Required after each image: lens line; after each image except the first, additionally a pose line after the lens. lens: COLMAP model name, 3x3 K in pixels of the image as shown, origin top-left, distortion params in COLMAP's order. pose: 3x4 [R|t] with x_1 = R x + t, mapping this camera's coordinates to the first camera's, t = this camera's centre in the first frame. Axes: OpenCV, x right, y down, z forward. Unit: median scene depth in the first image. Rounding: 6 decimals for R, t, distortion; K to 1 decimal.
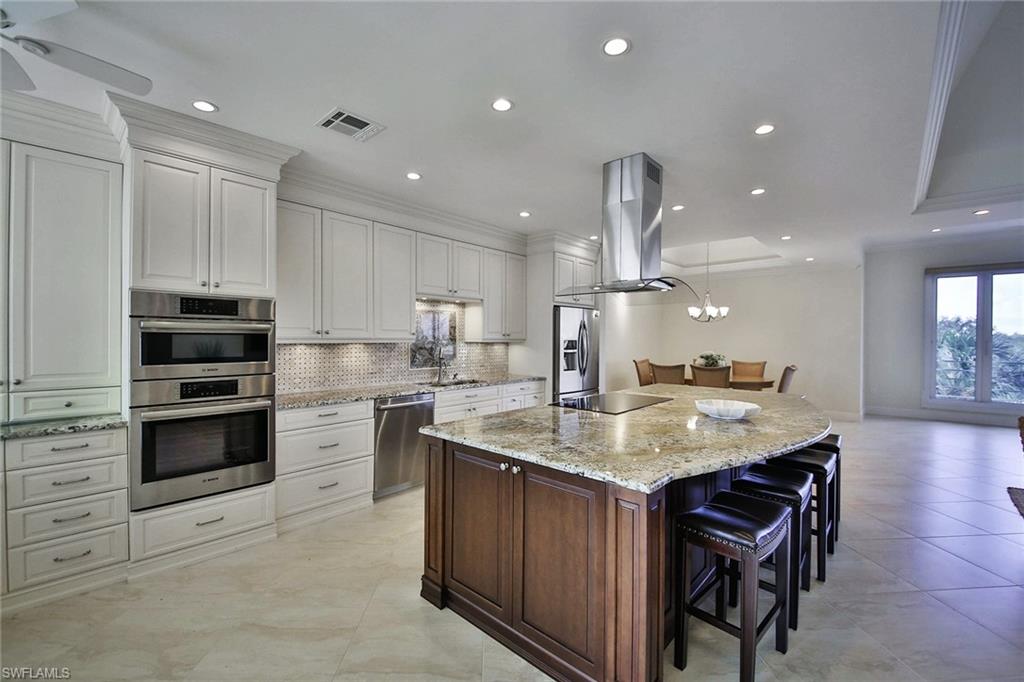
lens RADIAL K [[407.2, 0, 512.0], [0, 407.2, 341.0], [0, 0, 1]] dist [-0.044266, 0.000039]
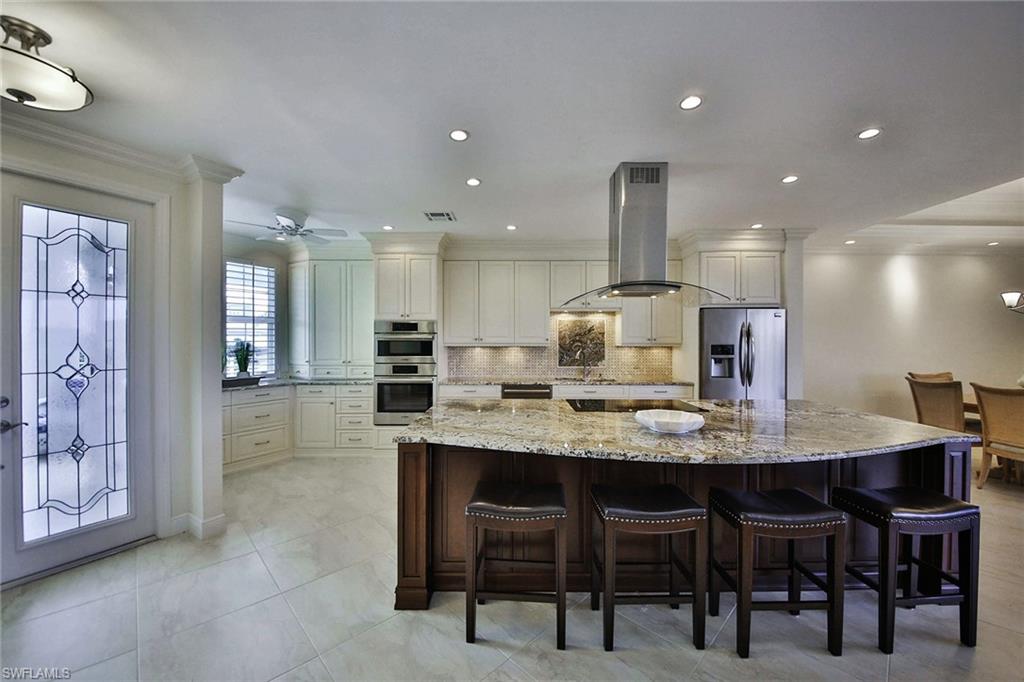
lens RADIAL K [[376.7, 0, 512.0], [0, 376.7, 341.0], [0, 0, 1]] dist [-0.000248, -0.010809]
pose [[0.663981, -0.002800, -0.747745, 0.861702], [-0.002877, 0.999976, -0.006299, -0.007199], [0.747744, 0.006333, 0.663957, 0.153156]]
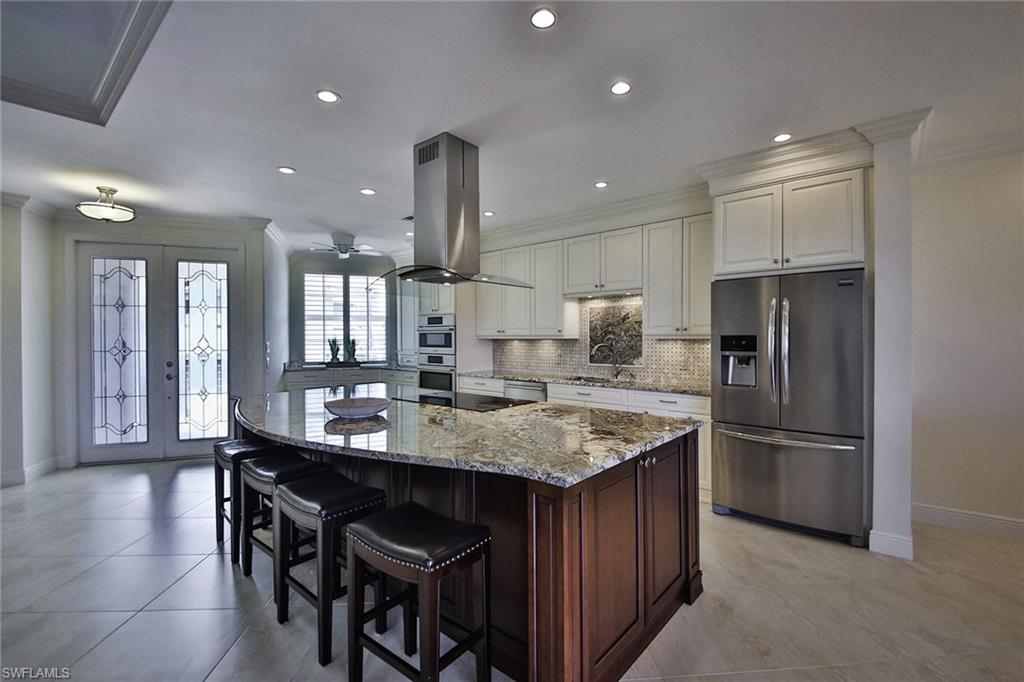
lens RADIAL K [[443.9, 0, 512.0], [0, 443.9, 341.0], [0, 0, 1]] dist [0.000199, -0.000012]
pose [[0.025951, 0.007710, -0.999633, 1.443927], [-0.003895, 0.999963, 0.007612, 0.001900], [0.999656, 0.003696, 0.025980, 1.211523]]
